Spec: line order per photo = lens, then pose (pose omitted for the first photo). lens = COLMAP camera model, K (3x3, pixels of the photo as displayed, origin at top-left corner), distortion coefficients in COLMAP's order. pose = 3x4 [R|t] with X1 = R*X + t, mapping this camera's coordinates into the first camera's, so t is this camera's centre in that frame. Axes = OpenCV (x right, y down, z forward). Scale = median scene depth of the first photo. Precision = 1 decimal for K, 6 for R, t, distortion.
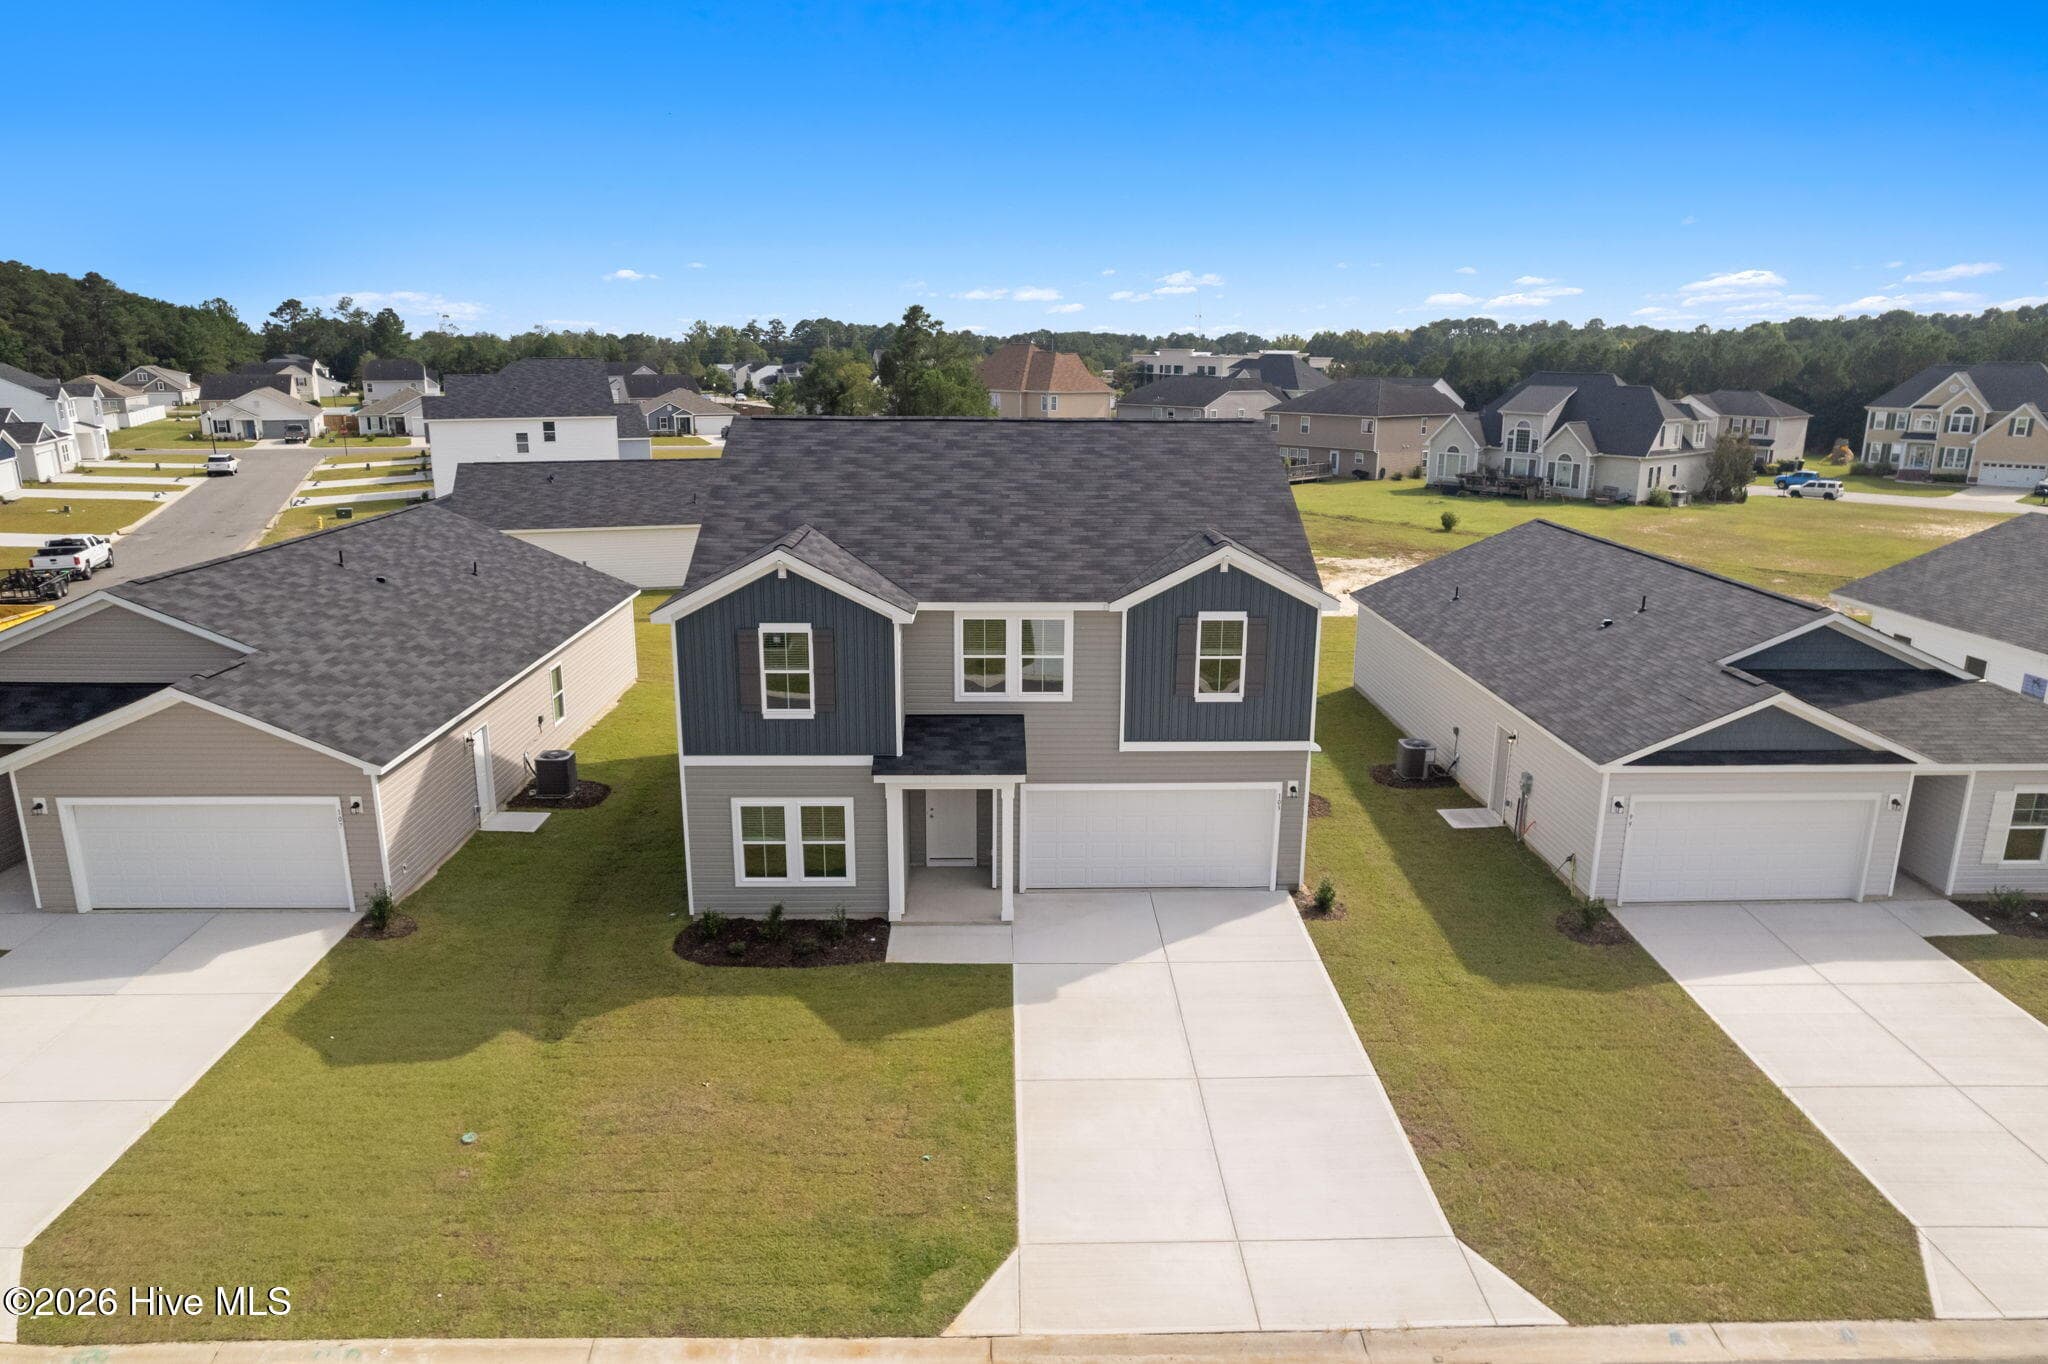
lens RADIAL K [[1313.8, 0, 1041.4], [0, 1313.8, 681.4], [0, 0, 1]] dist [-0.077868, 0.065103]
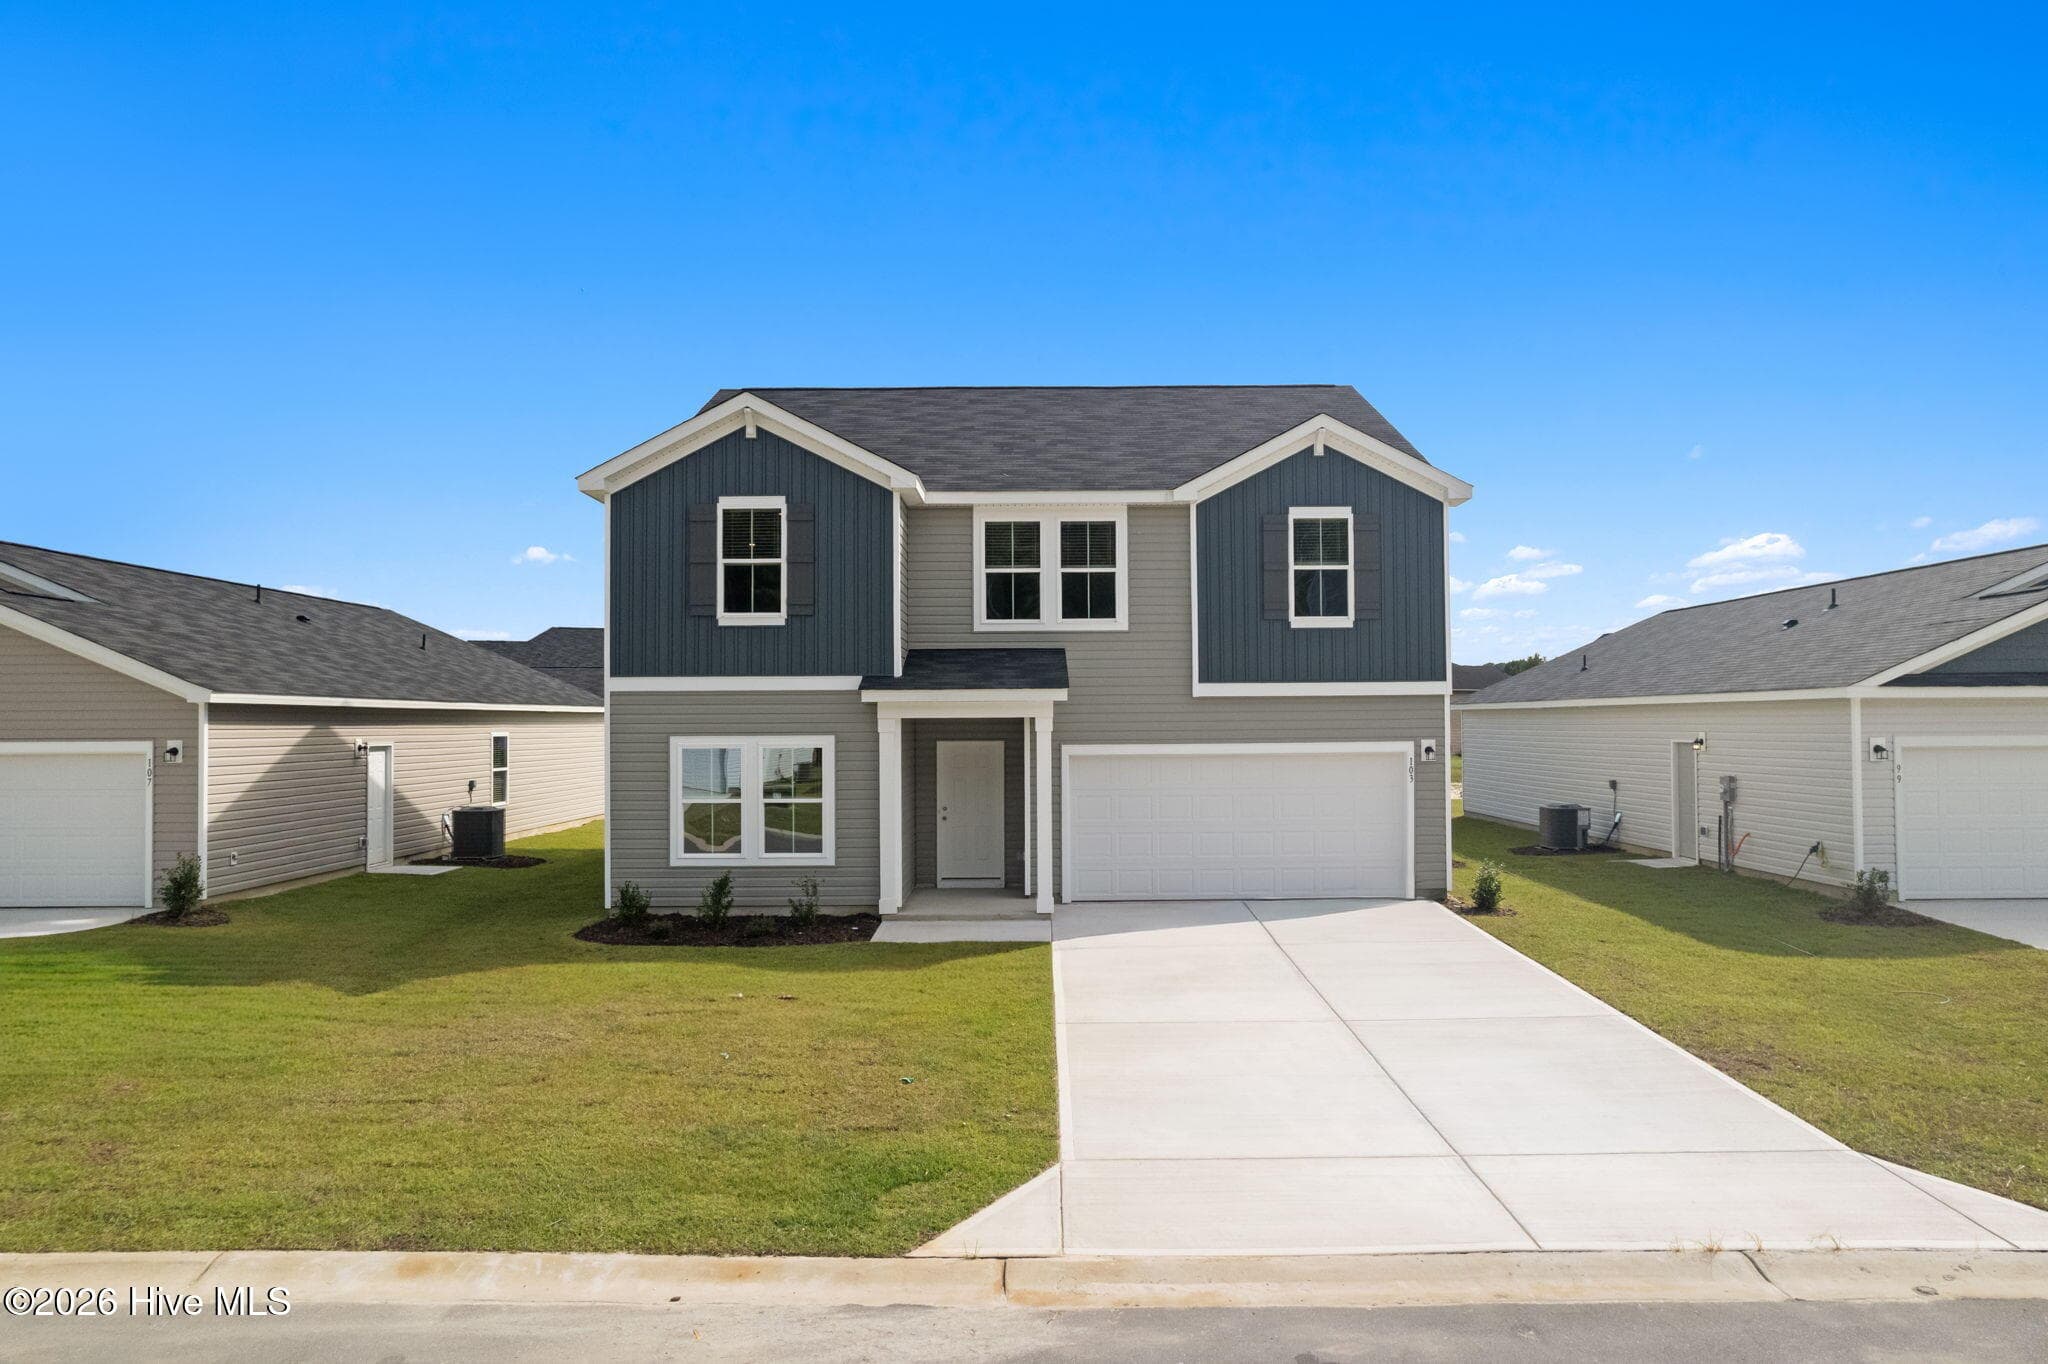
lens RADIAL K [[1337.3, 0, 1043.1], [0, 1337.3, 680.3], [0, 0, 1]] dist [-0.085753, 0.075191]
pose [[0.999366, -0.017921, -0.030778, -0.002535], [0.008731, 0.961084, -0.276118, 0.255443], [0.034529, 0.275675, 0.960631, 0.263551]]
